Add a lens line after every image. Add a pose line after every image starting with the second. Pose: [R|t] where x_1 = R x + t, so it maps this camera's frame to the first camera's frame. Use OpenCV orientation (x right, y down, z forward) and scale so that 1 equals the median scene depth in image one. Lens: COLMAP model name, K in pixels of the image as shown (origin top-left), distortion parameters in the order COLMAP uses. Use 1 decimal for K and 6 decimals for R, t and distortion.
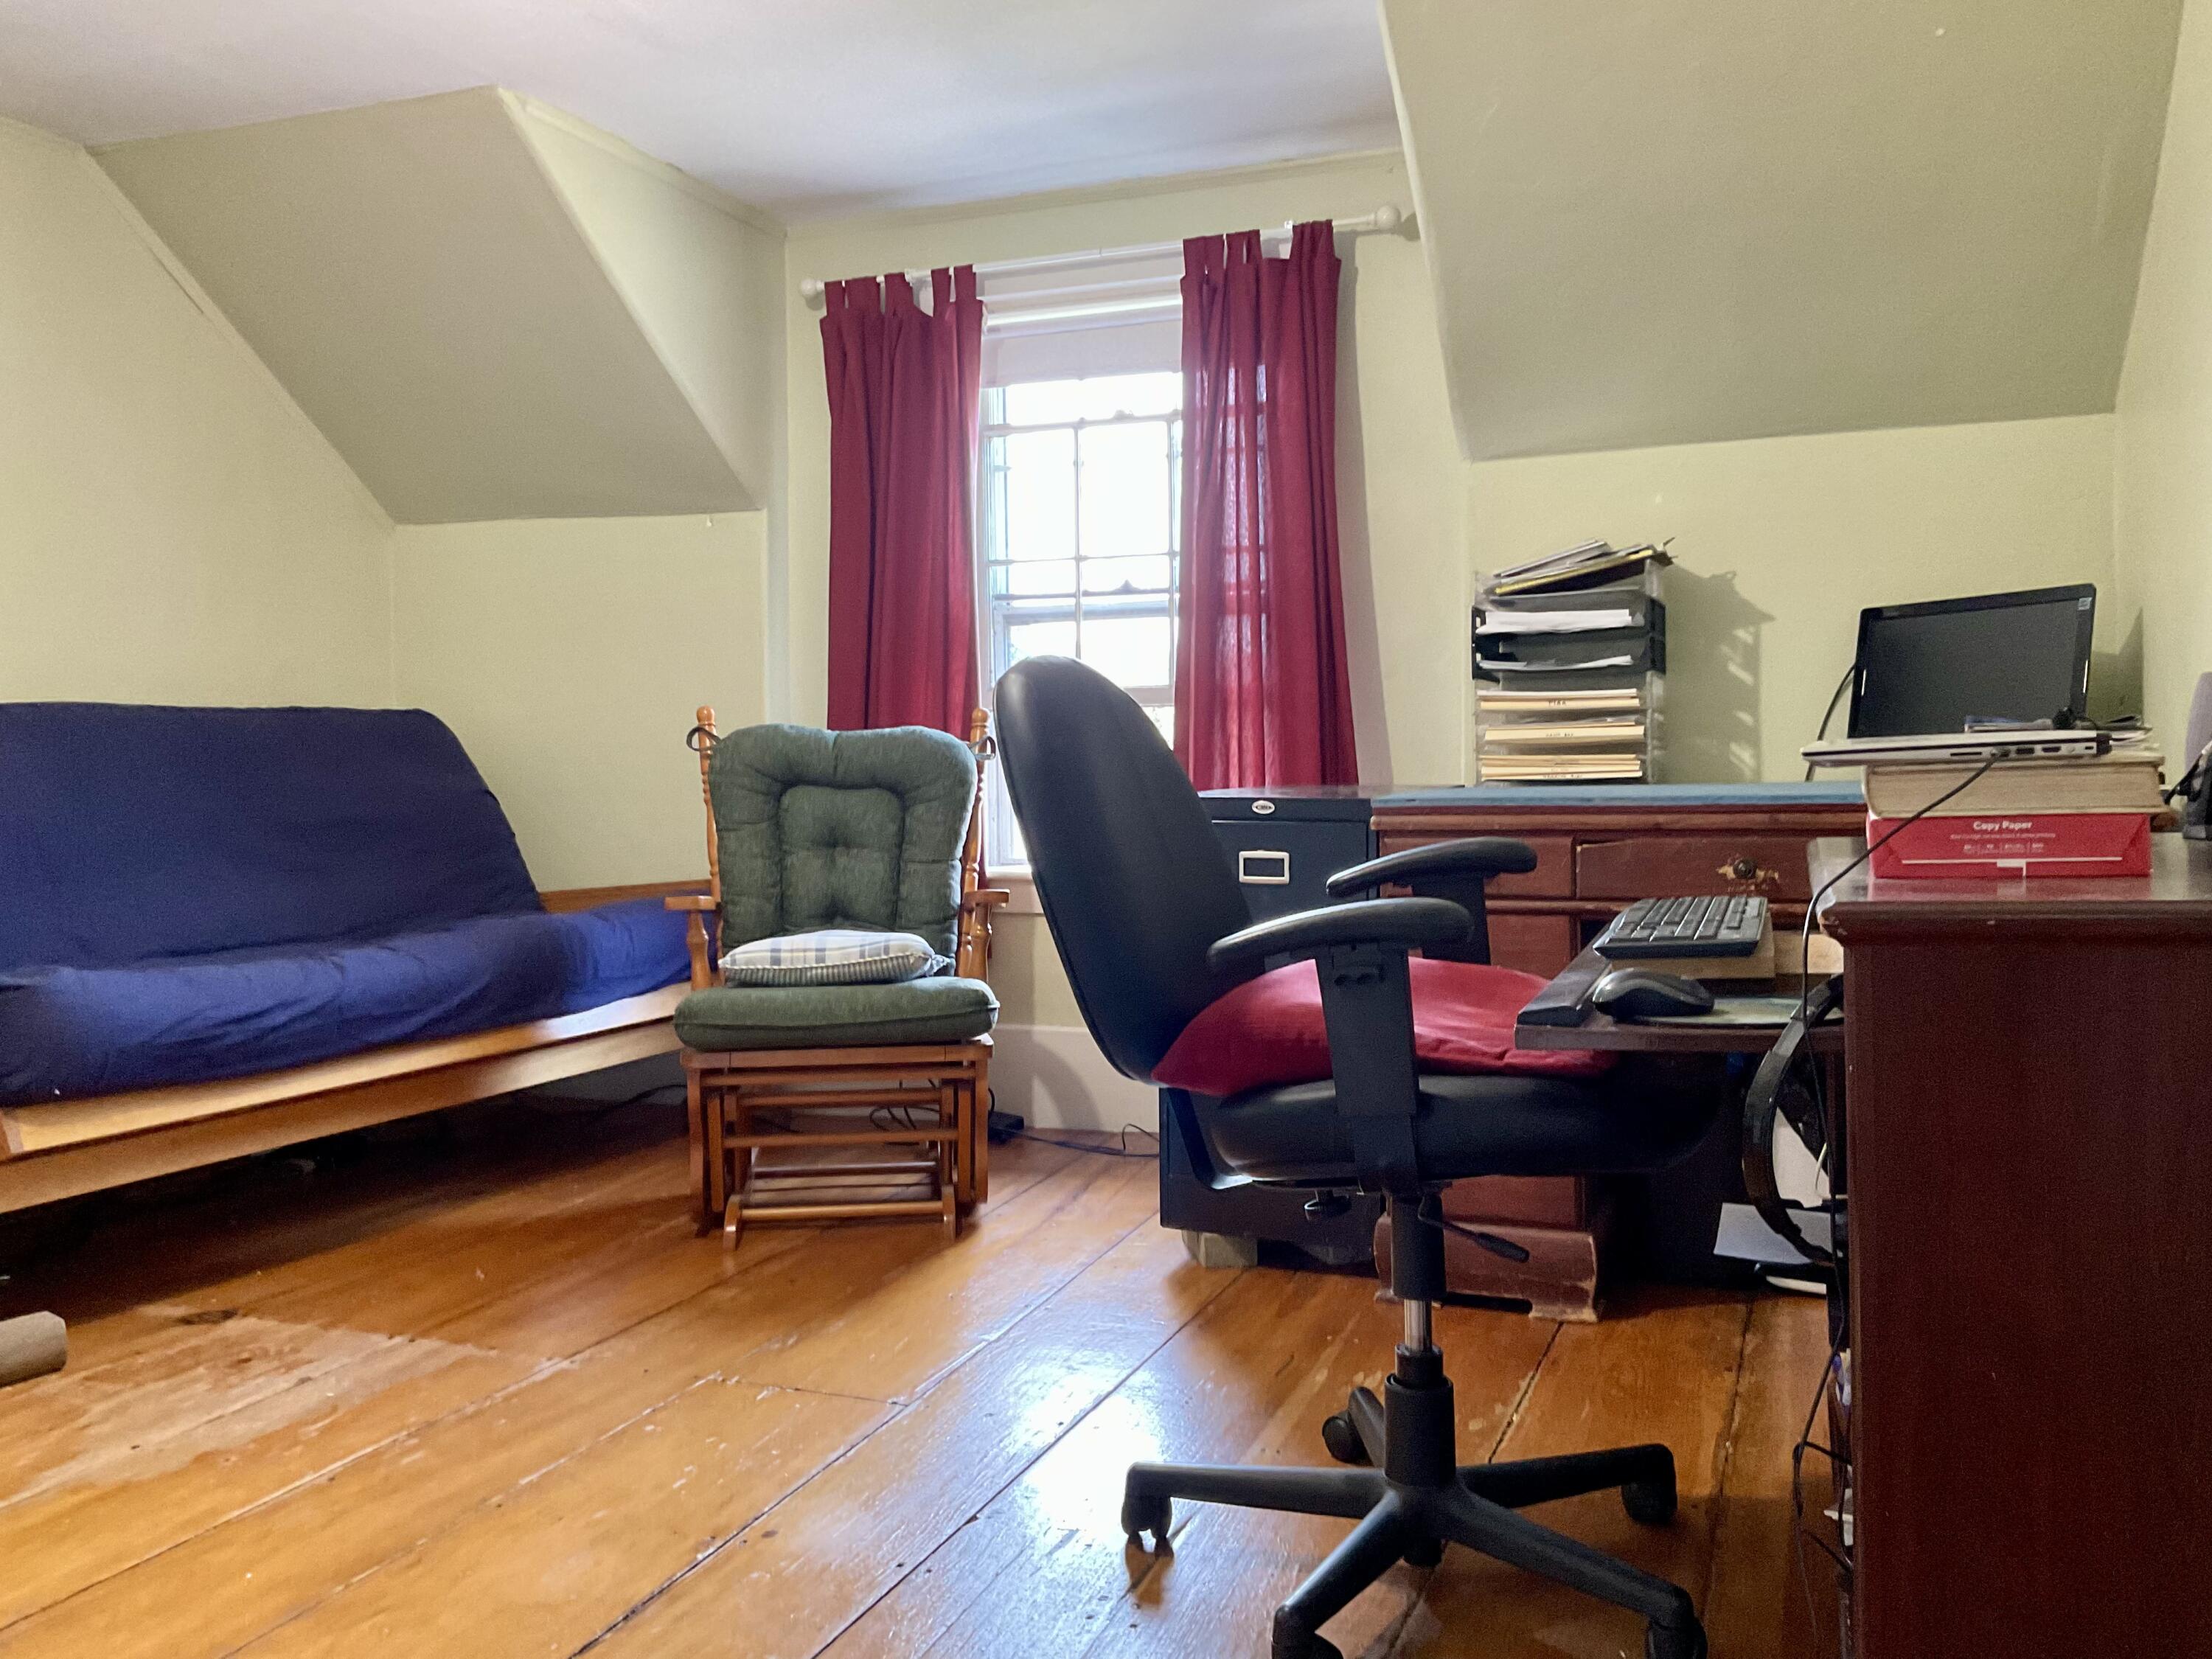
lens RADIAL K [[1857.9, 0, 1101.4], [0, 1857.9, 828.8], [0, 0, 1]] dist [0.028896, -0.016316]
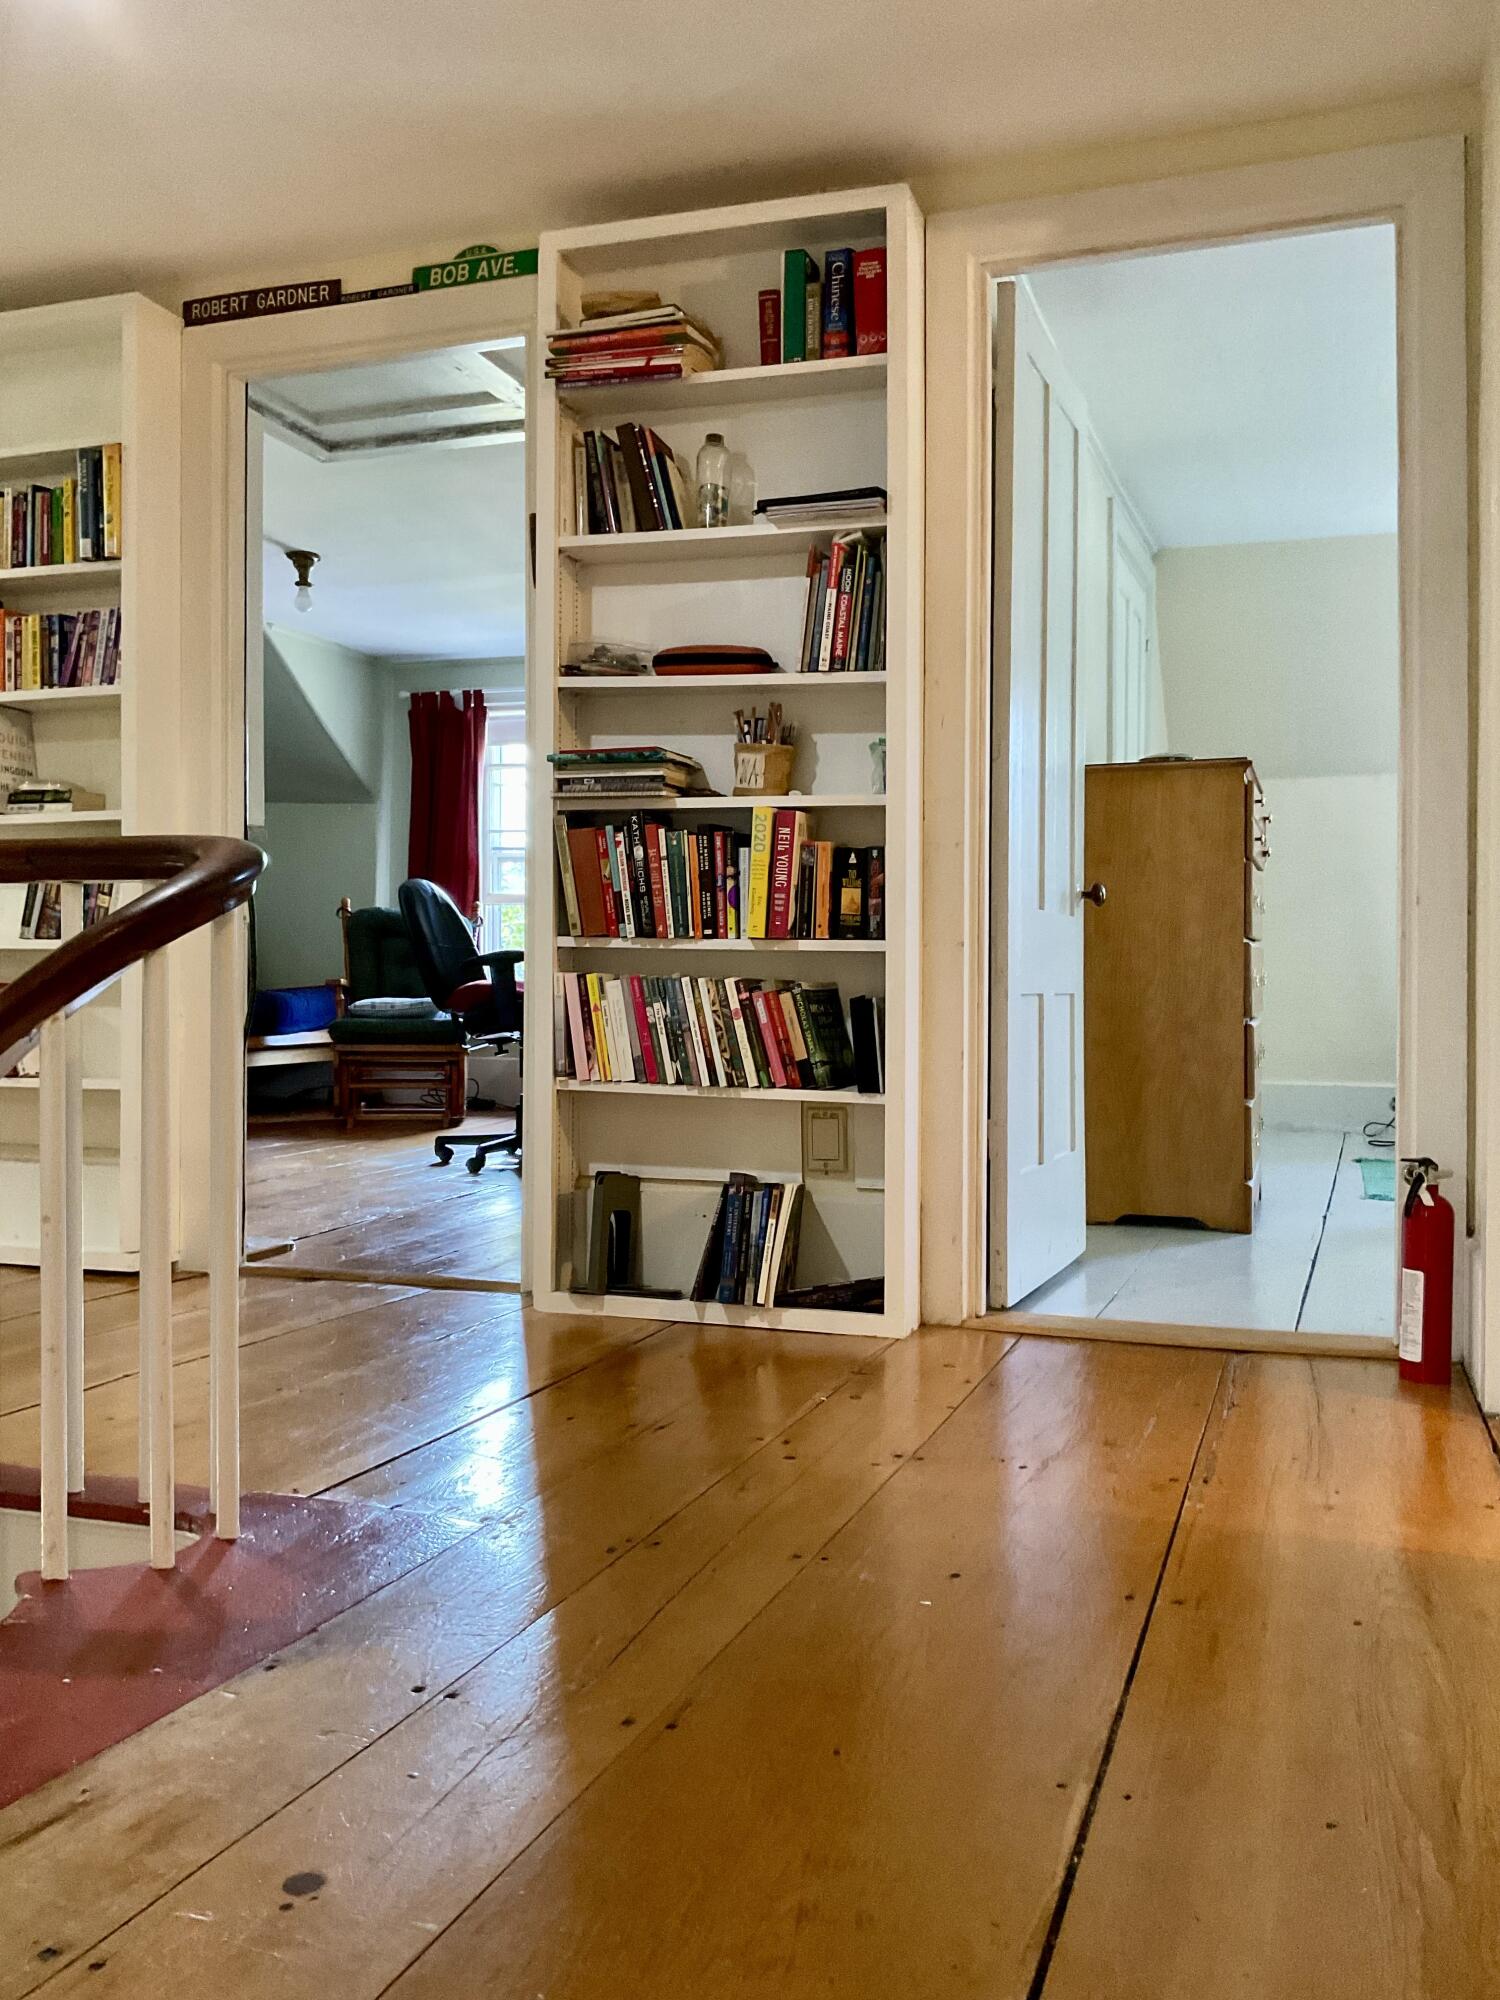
lens RADIAL K [[1679.9, 0, 753.7], [0, 1679.9, 997.8], [0, 0, 1]] dist [0.028896, -0.016316]
pose [[0.999421, 0.024547, 0.023569, 0.199017], [-0.024292, 0.999644, -0.011012, 0.054775], [-0.023831, 0.010433, 0.999662, -0.884220]]
